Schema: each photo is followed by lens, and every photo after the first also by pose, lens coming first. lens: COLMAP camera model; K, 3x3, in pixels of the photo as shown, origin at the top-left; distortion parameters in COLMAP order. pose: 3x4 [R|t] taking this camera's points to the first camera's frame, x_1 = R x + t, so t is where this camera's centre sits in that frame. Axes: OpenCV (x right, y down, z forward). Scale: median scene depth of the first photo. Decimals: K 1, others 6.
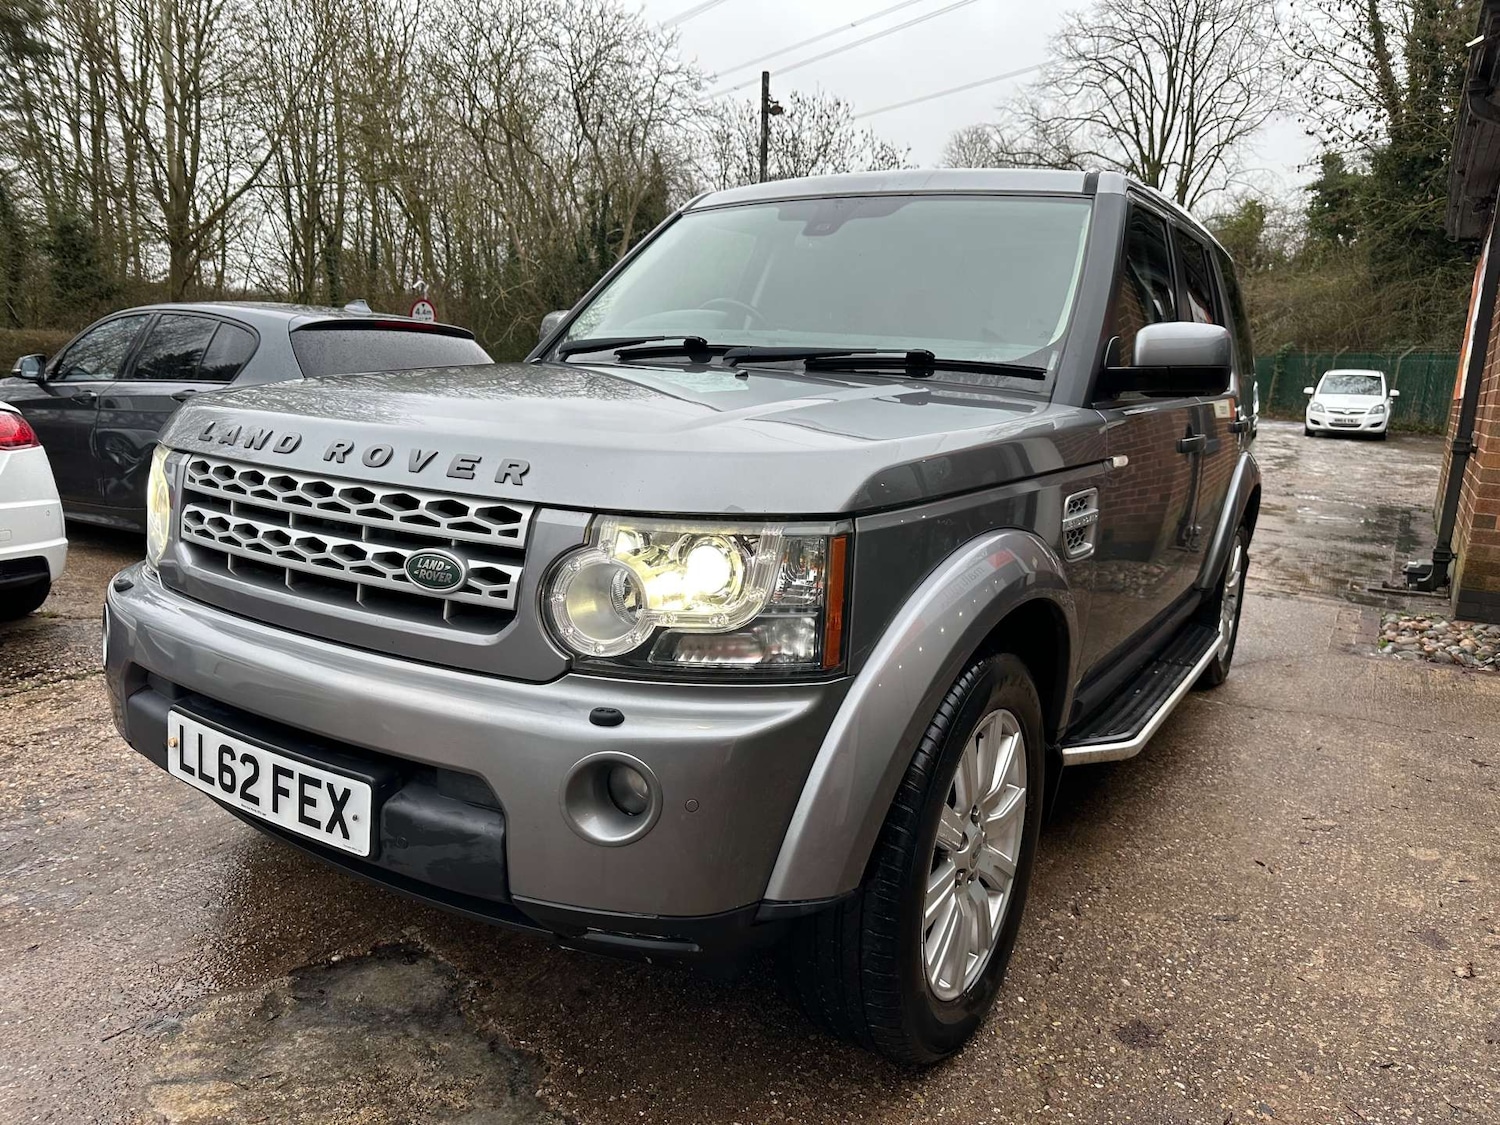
lens RADIAL K [[1065.2, 0, 747.4], [0, 1065.2, 556.8], [0, 0, 1]] dist [0.022020, -0.025784]
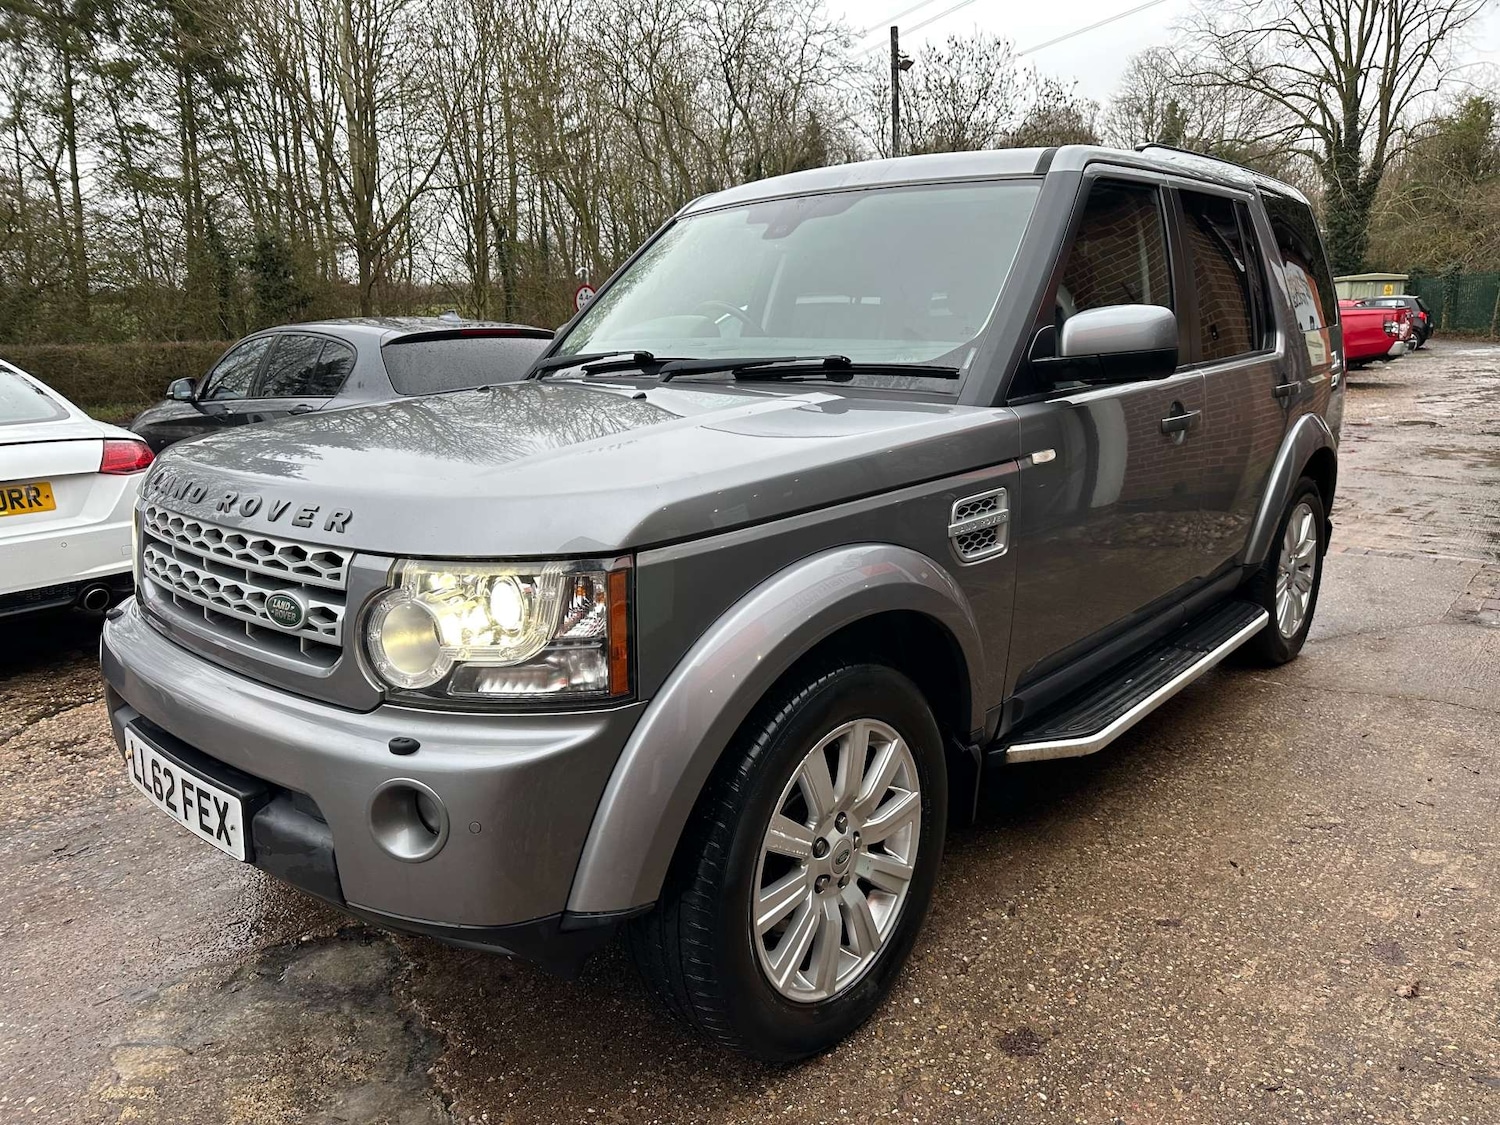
lens RADIAL K [[1062.4, 0, 735.6], [0, 1062.4, 545.7], [0, 0, 1]] dist [0.024304, -0.026804]
pose [[0.983429, -0.033529, -0.178165, 0.273850], [0.038017, 0.999038, 0.021839, -0.044838], [0.177261, -0.028251, 0.983758, -0.013818]]
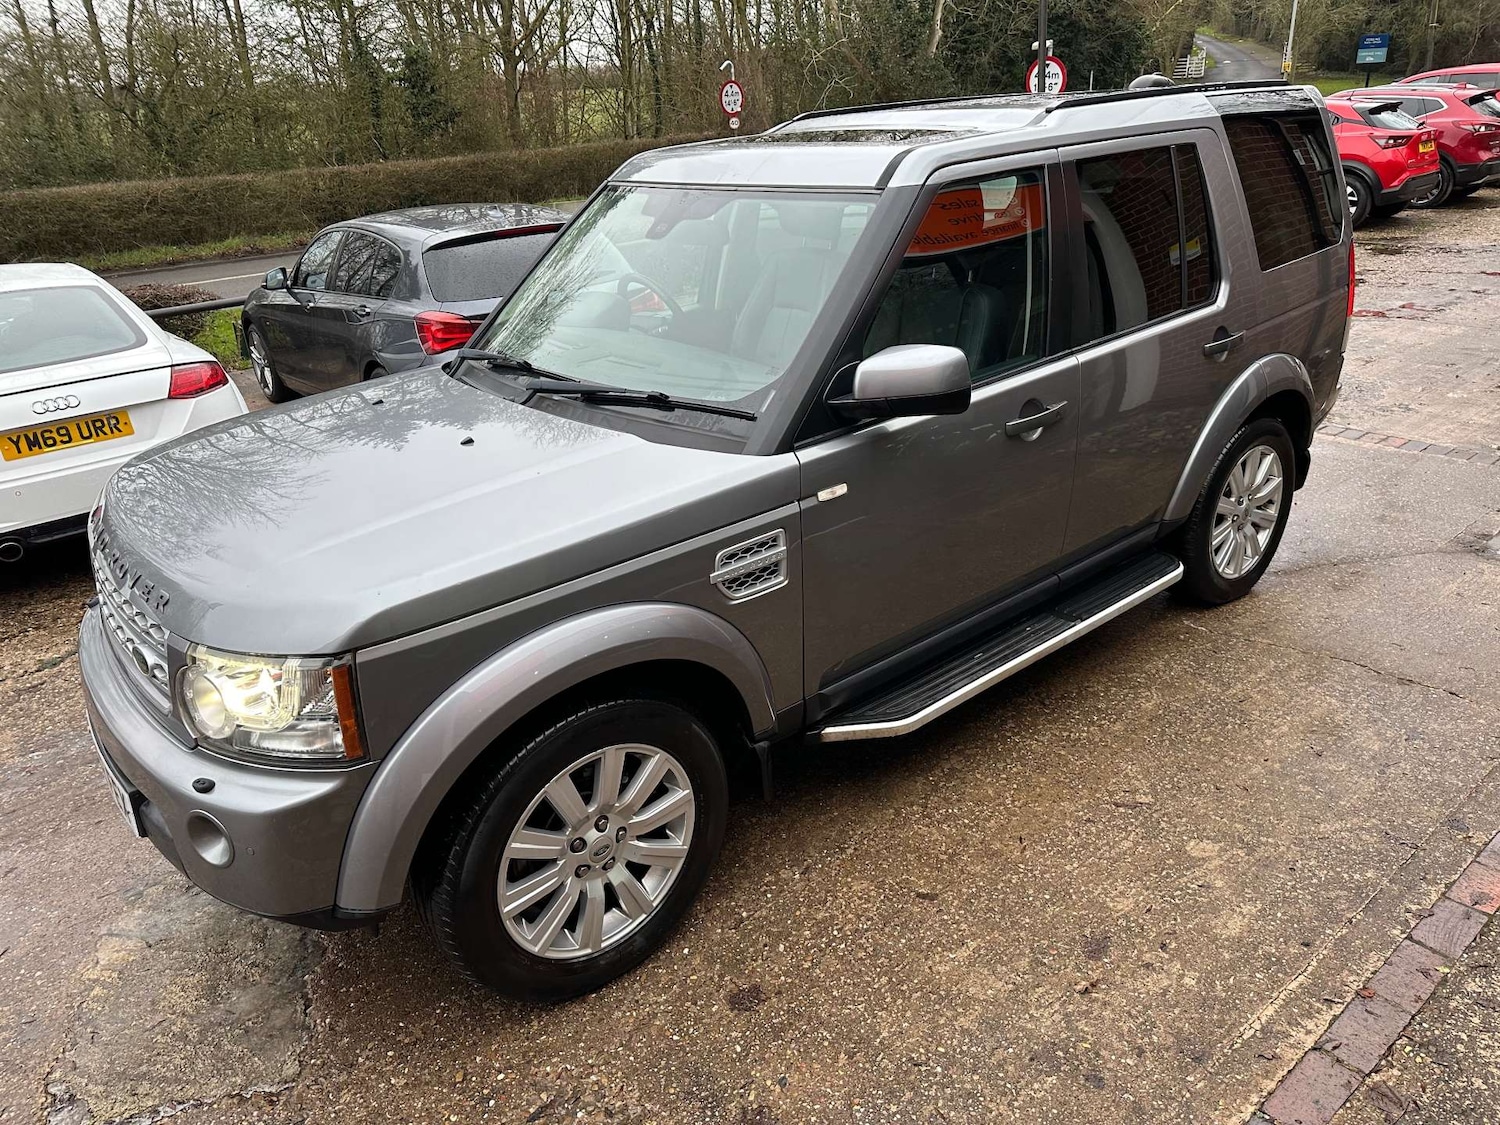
lens RADIAL K [[1045.9, 0, 730.3], [0, 1045.9, 558.8], [0, 0, 1]] dist [0.035919, -0.030093]
pose [[0.940455, 0.029686, -0.338620, 0.688128], [0.047358, 0.975021, 0.217005, -0.290063], [0.336604, -0.220119, 0.915557, -0.007835]]
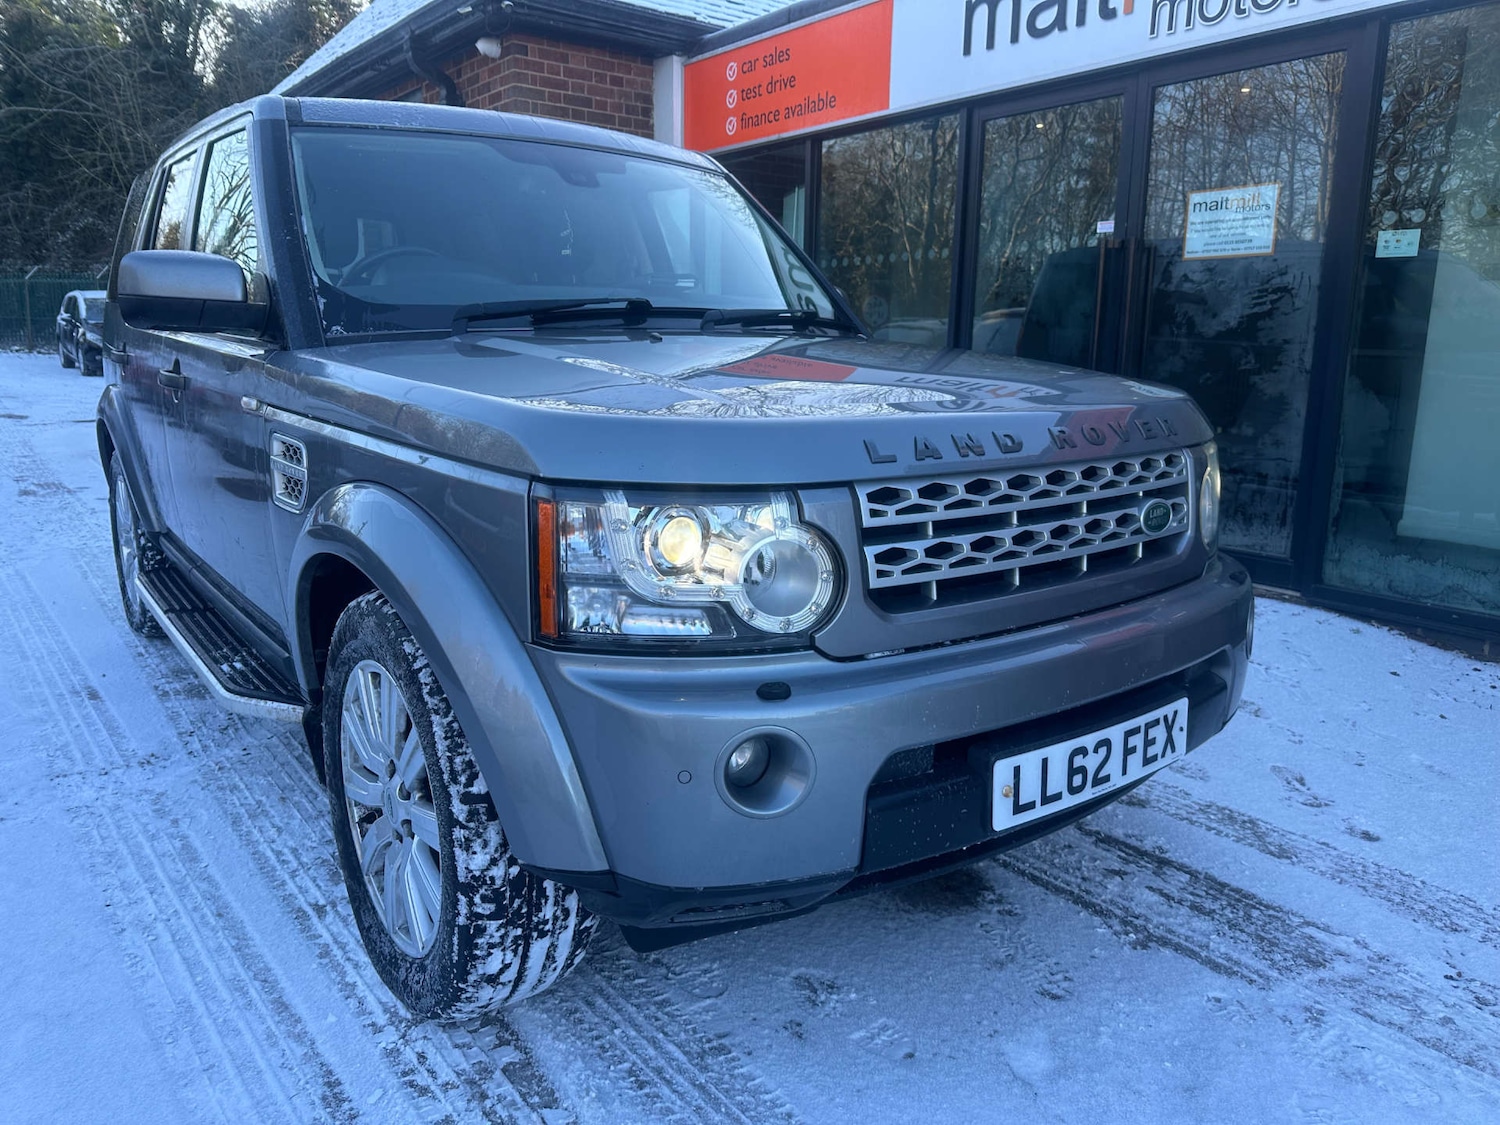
lens RADIAL K [[1065.2, 0, 747.4], [0, 1065.2, 556.8], [0, 0, 1]] dist [0.022020, -0.025784]
pose [[0.361992, -0.249377, 0.898205, -1.151916], [0.169797, 0.965072, 0.199511, -0.195345], [-0.916586, 0.080291, 0.391692, 0.701165]]
